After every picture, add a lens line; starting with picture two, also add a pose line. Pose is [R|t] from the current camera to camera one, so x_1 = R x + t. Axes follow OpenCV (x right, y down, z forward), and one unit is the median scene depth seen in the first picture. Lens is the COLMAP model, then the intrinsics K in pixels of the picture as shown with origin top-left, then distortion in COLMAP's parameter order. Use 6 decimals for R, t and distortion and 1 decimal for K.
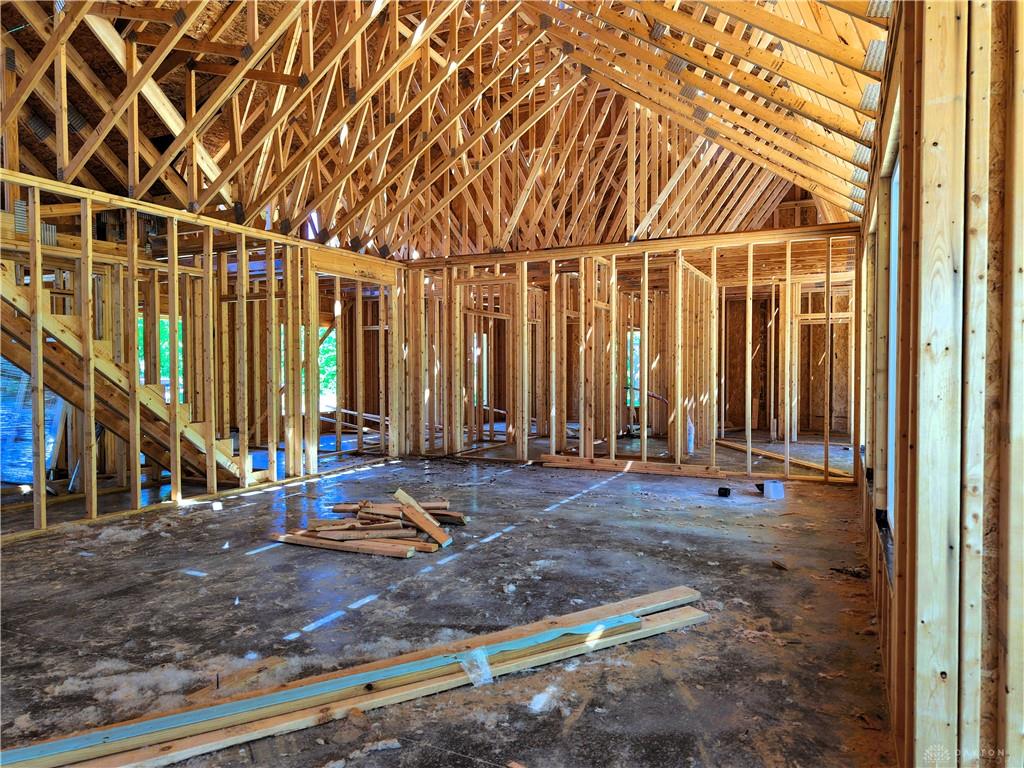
lens RADIAL K [[676.0, 0, 518.0], [0, 676.0, 386.1], [0, 0, 1]] dist [0.037302, -0.030510]
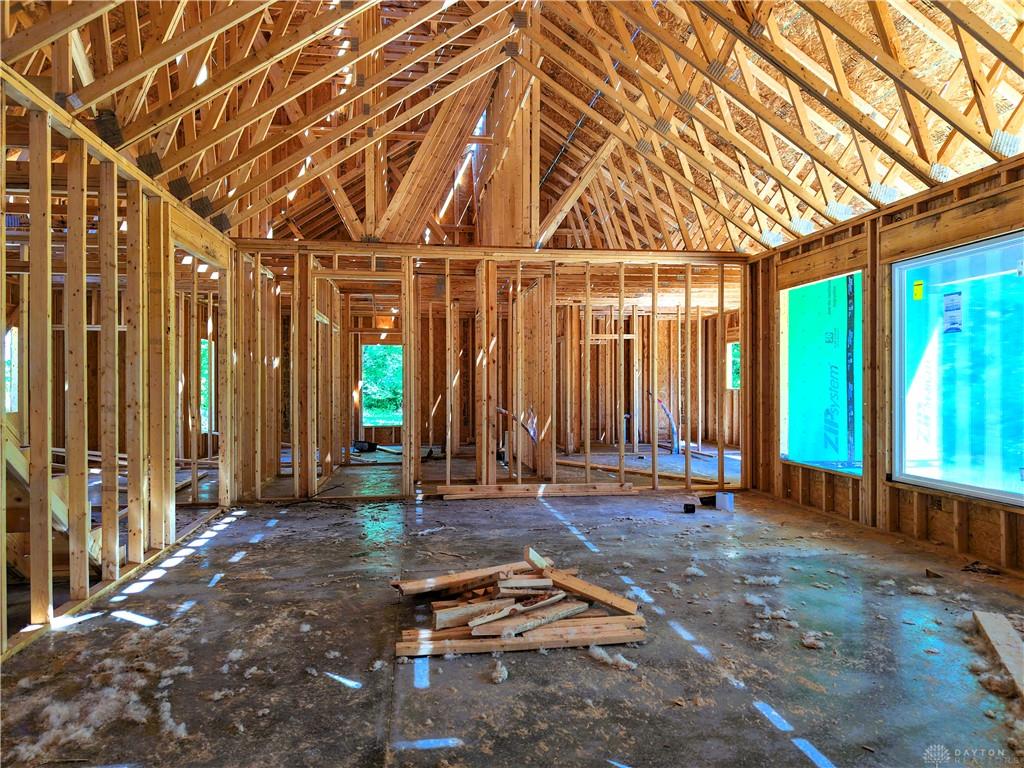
lens RADIAL K [[676.0, 0, 518.0], [0, 676.0, 386.1], [0, 0, 1]] dist [0.037302, -0.030510]
pose [[0.839783, -0.001553, 0.542920, -0.352034], [0.016852, 0.999589, -0.023207, -0.002746], [-0.542661, 0.028638, 0.839463, 0.236269]]
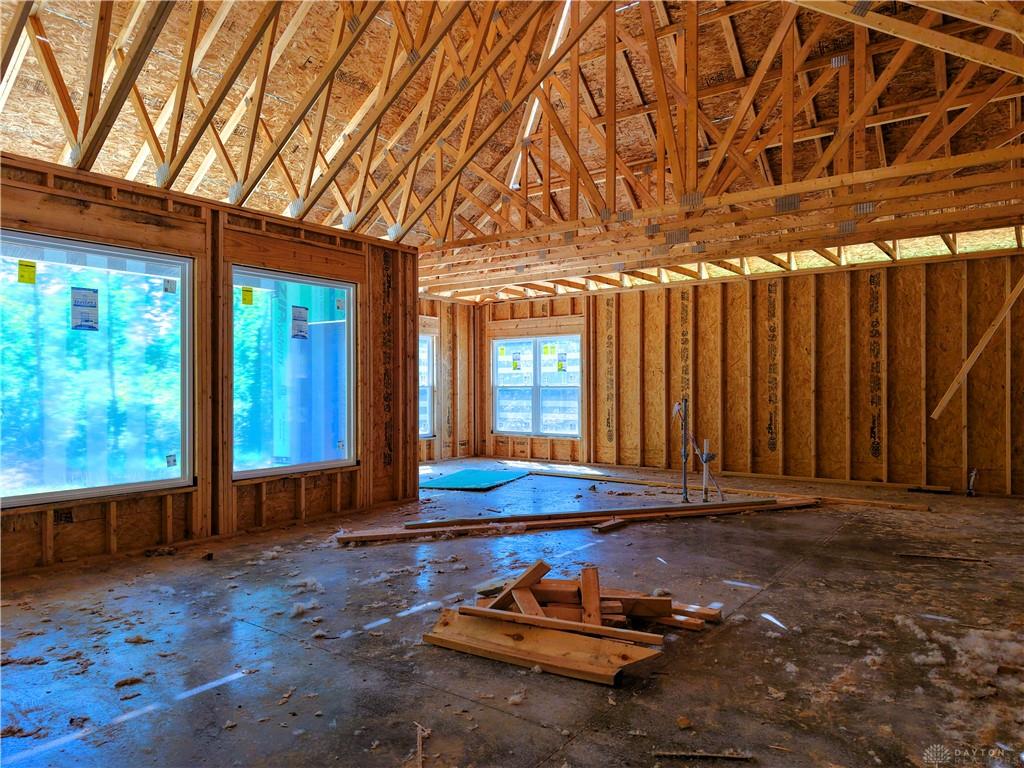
lens RADIAL K [[676.0, 0, 518.0], [0, 676.0, 386.1], [0, 0, 1]] dist [0.037302, -0.030510]
pose [[-0.977550, 0.005626, 0.210630, -0.180780], [0.011106, 0.999630, 0.024843, -0.020461], [-0.210412, 0.026625, -0.977250, 0.991929]]
